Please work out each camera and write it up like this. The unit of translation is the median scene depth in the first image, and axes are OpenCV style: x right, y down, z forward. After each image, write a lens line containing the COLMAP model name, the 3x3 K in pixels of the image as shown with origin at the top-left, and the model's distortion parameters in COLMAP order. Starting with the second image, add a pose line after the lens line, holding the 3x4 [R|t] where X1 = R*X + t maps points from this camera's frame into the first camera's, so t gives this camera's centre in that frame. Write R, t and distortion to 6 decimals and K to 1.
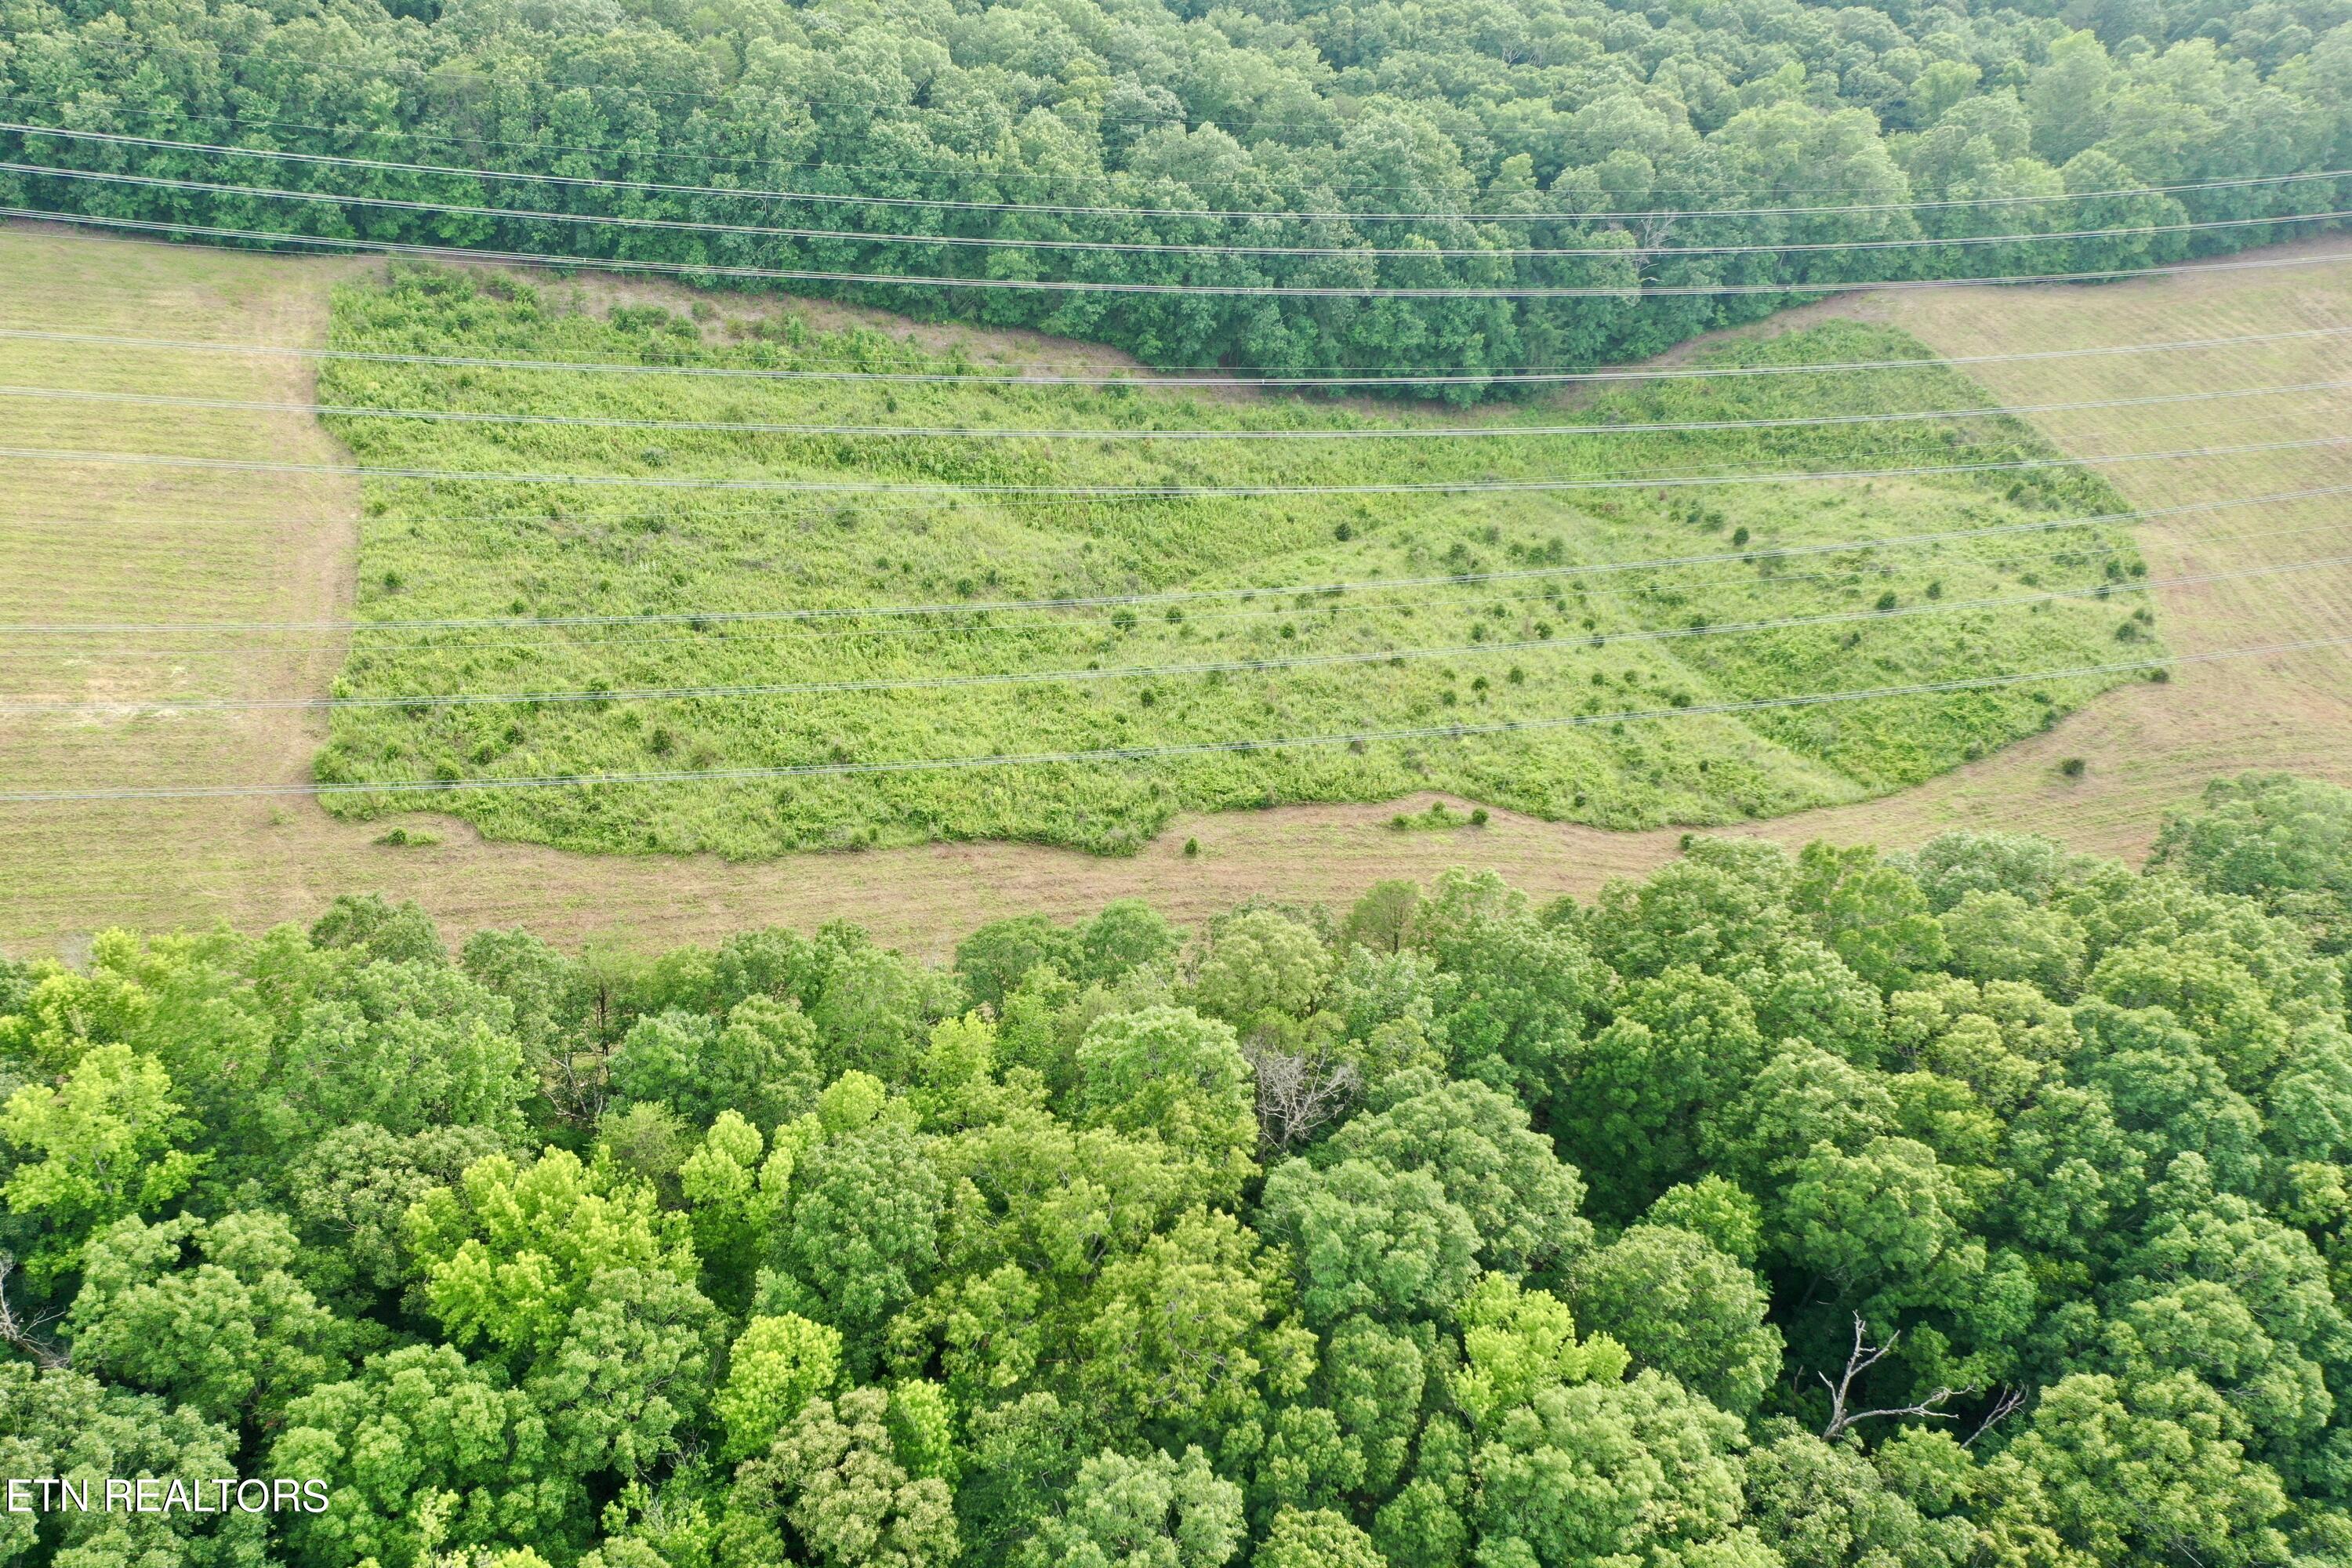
lens RADIAL K [[1847.6, 0, 1176.0], [0, 1847.6, 784.0], [0, 0, 1]] dist [0.016298, -0.012619]
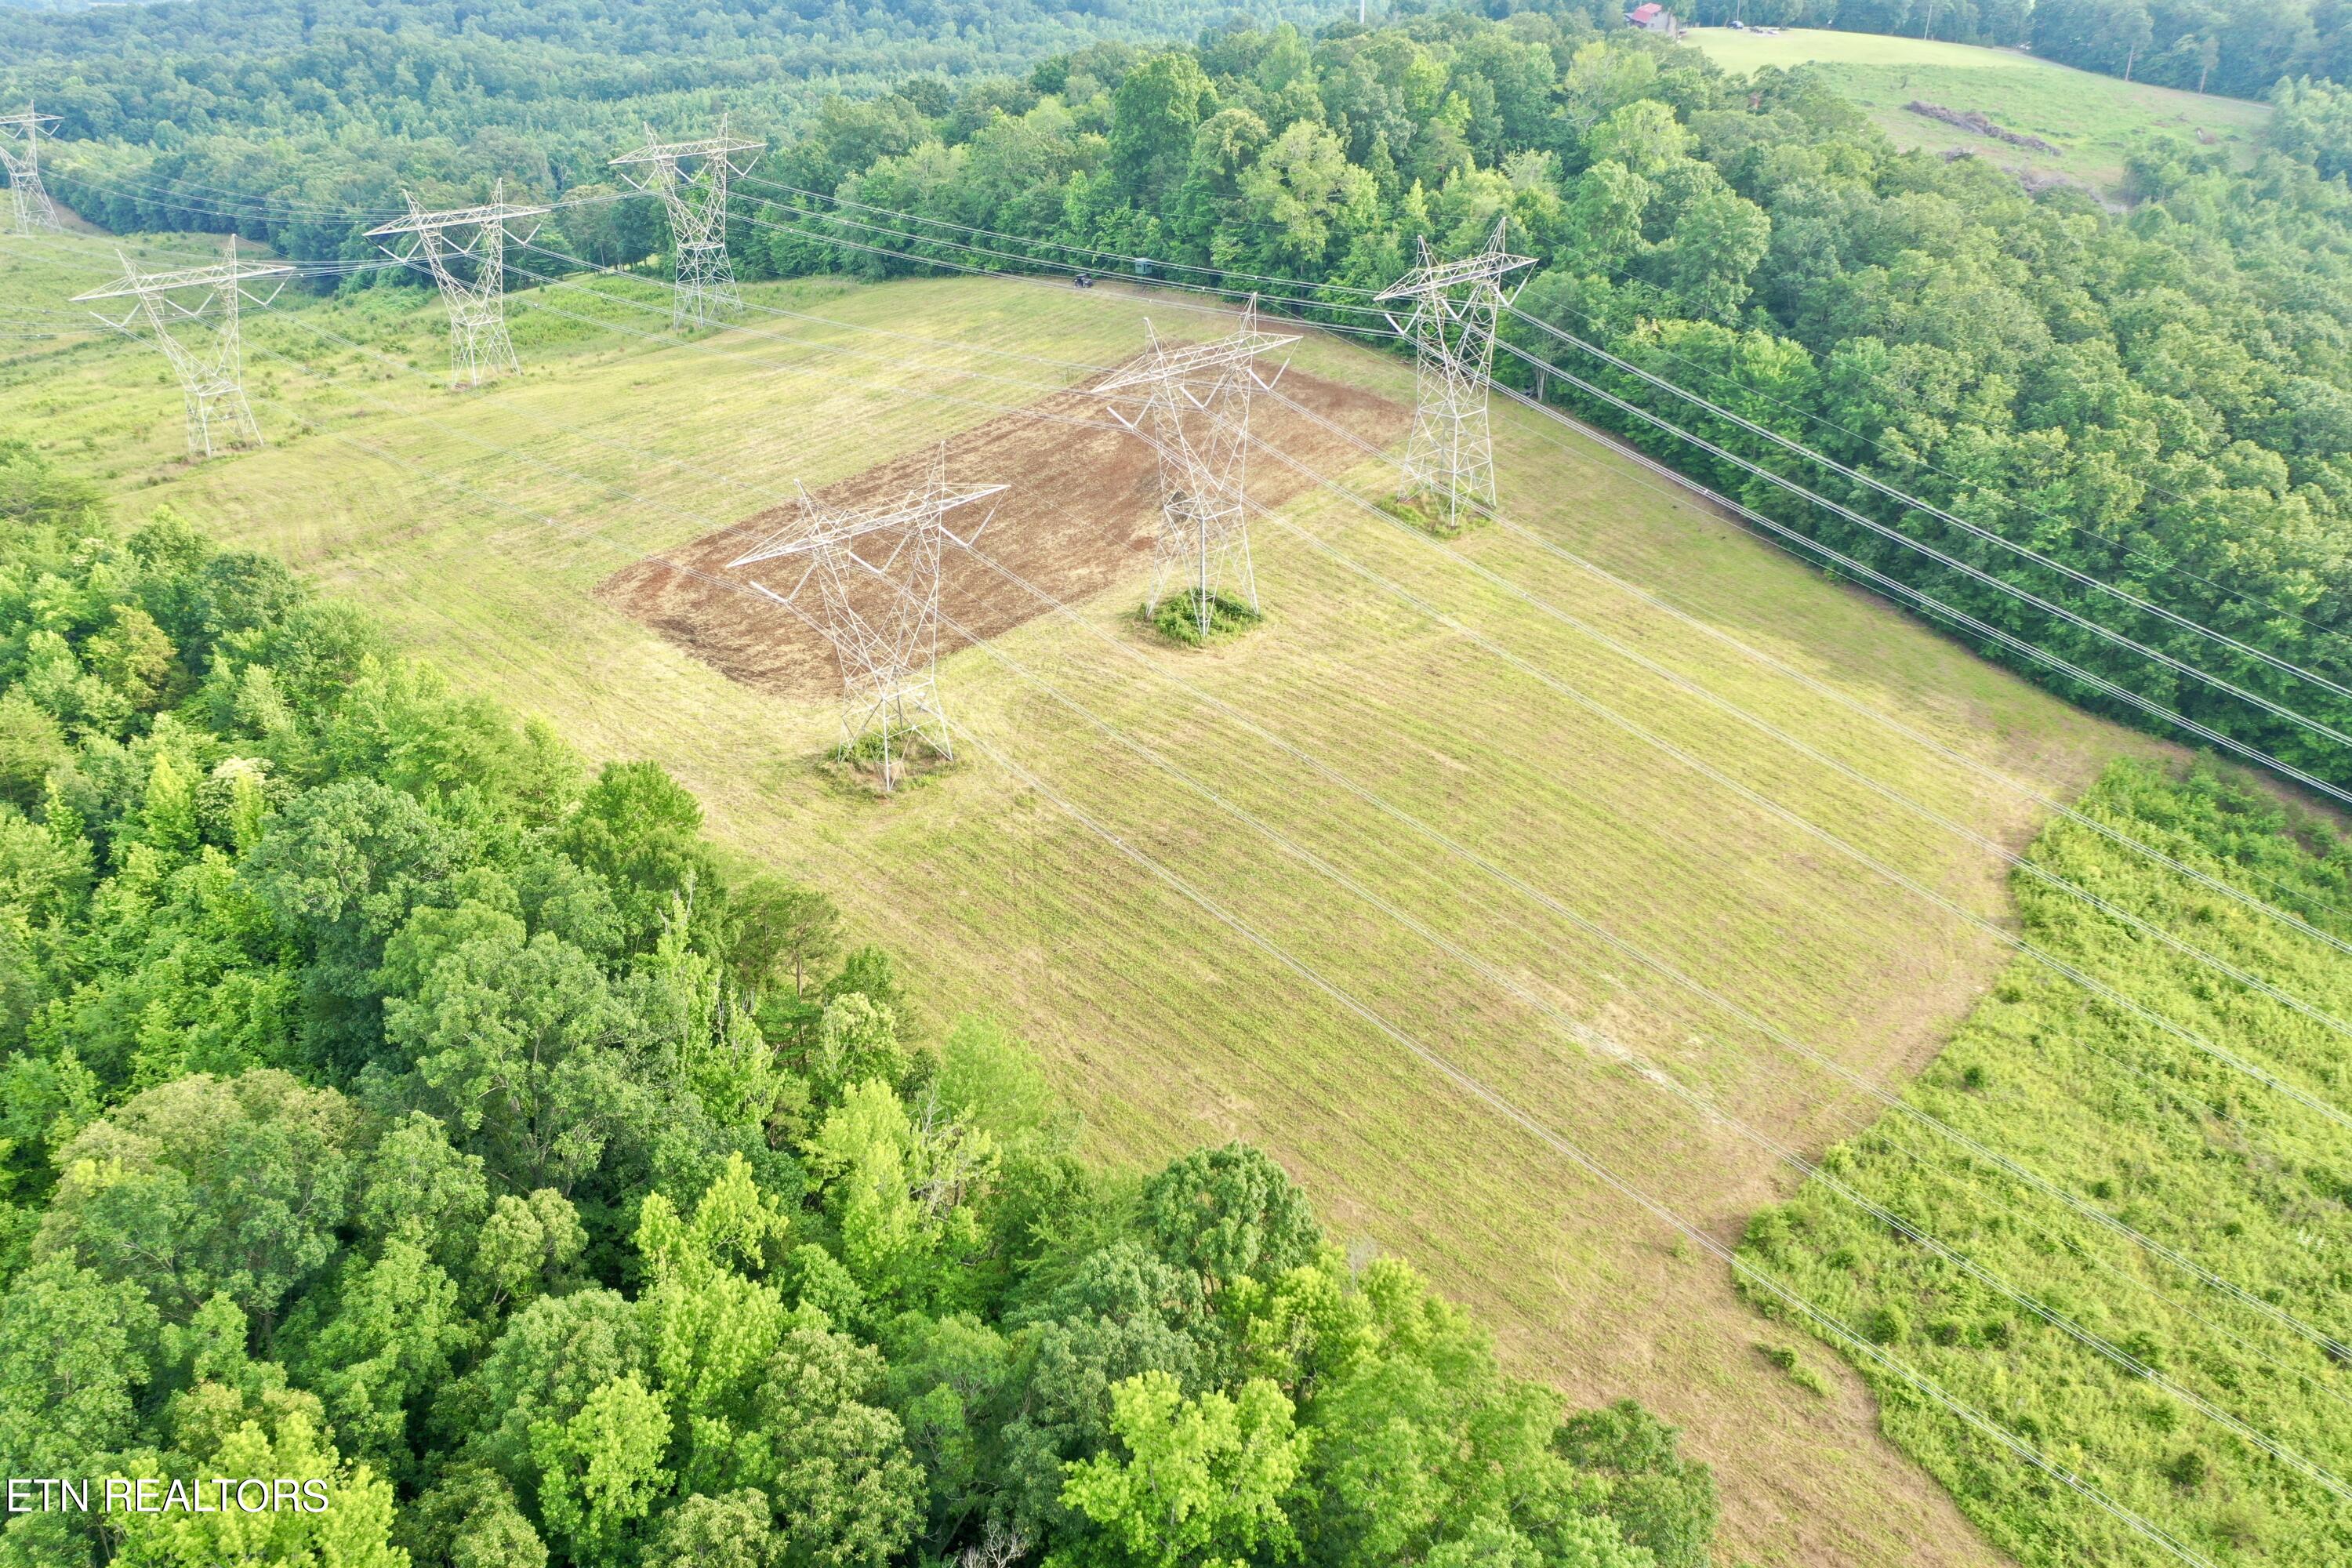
lens RADIAL K [[1858.5, 0, 1176.0], [0, 1858.5, 784.0], [0, 0, 1]] dist [0.005360, 0.002255]
pose [[0.555054, 0.372299, -0.743847, -0.069939], [-0.553846, 0.832612, 0.003450, -0.028850], [0.620620, 0.410062, 0.668341, 0.212369]]
